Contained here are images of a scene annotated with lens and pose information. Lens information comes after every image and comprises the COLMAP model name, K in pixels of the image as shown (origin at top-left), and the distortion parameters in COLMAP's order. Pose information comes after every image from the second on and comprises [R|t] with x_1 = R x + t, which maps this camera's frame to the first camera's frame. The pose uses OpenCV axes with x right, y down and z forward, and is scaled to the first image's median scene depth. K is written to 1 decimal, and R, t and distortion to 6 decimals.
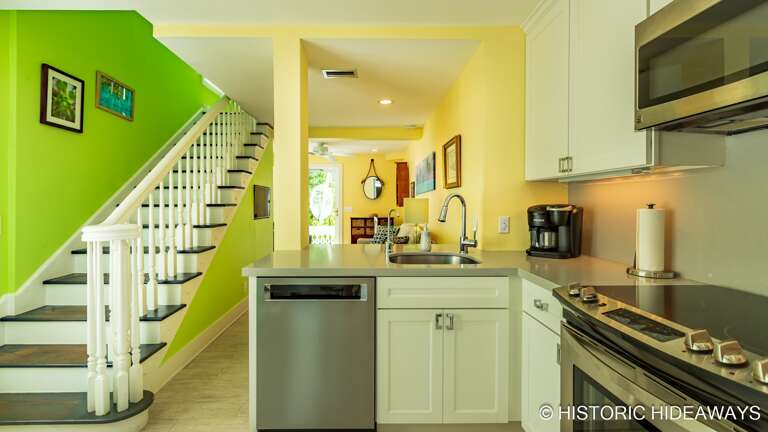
lens RADIAL K [[347.3, 0, 375.1], [0, 347.3, 206.9], [0, 0, 1]] dist [0.001144, 0.000016]
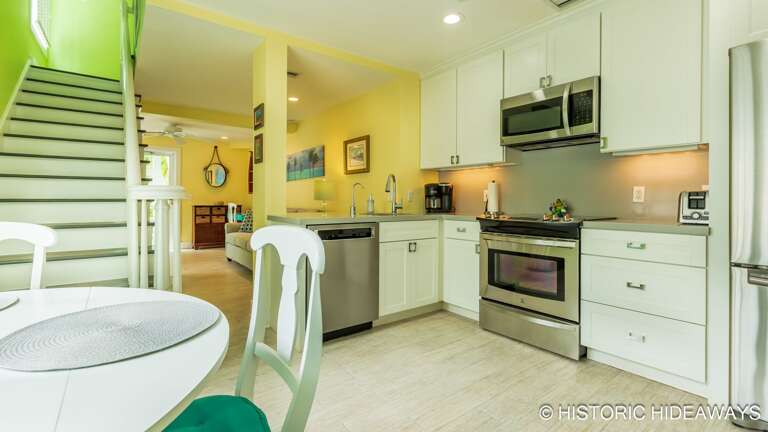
lens RADIAL K [[347.3, 0, 382.8], [0, 347.3, 203.5], [0, 0, 1]] dist [0.001144, 0.000016]
pose [[0.794942, -0.002526, 0.606681, -0.658323], [0.005114, 0.999984, -0.002538, 0.085018], [-0.606664, 0.005121, 0.794942, -0.179072]]
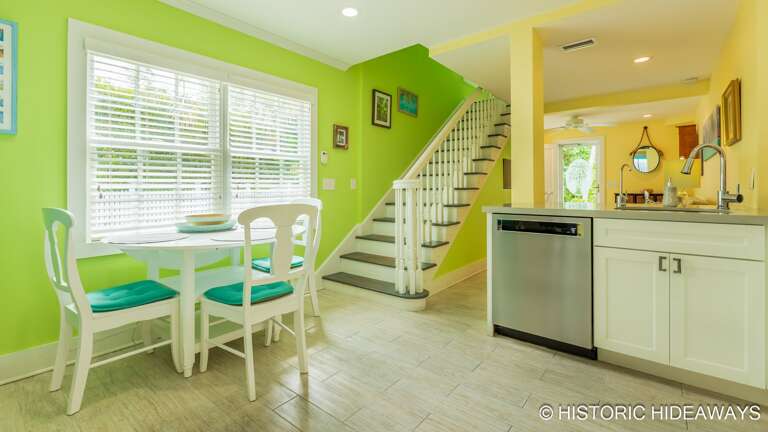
lens RADIAL K [[347.3, 0, 382.6], [0, 347.3, 188.2], [0, 0, 1]] dist [0.001144, 0.000016]
pose [[0.761772, -0.006392, -0.647814, 0.154352], [-0.002610, 0.999913, -0.012935, 0.084490], [0.647840, 0.011544, 0.761689, -0.232335]]
